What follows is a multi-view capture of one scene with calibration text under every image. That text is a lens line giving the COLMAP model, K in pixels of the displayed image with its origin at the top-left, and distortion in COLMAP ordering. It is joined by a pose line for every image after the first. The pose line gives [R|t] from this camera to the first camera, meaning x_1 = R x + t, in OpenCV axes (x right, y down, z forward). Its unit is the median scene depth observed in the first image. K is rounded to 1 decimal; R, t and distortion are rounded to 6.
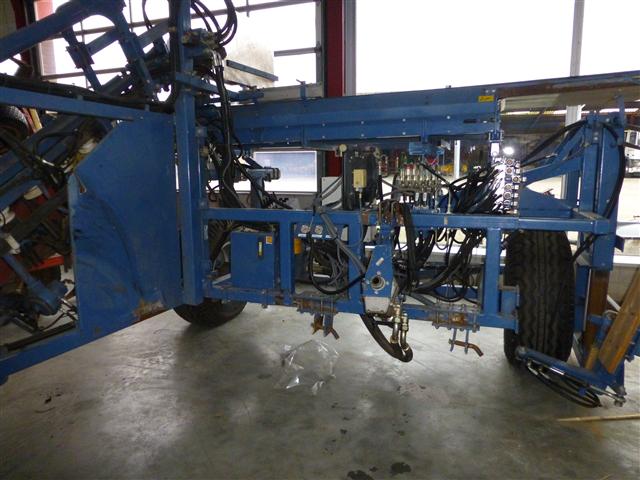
lens RADIAL K [[464.8, 0, 320.0], [0, 464.8, 240.0], [0, 0, 1]] dist [-0.007177, -0.000608]
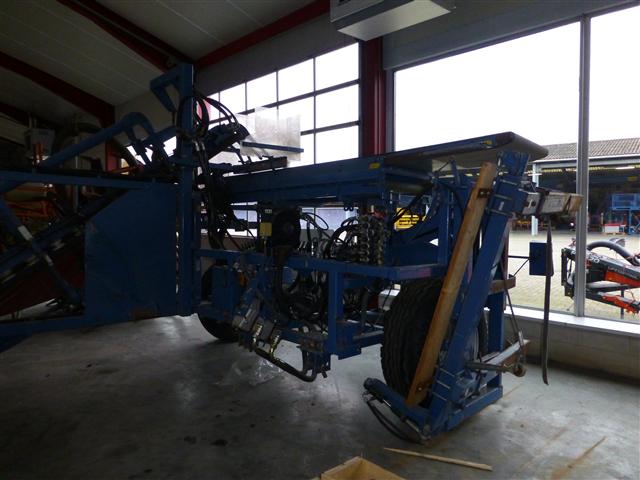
lens RADIAL K [[478.3, 0, 320.0], [0, 478.3, 240.0], [0, 0, 1]] dist [-0.000301, -0.000882]
pose [[0.891381, 0.031843, -0.452135, 0.762900], [-0.084610, 0.991685, -0.096966, 0.015667], [0.445287, 0.124689, 0.886663, -0.125799]]
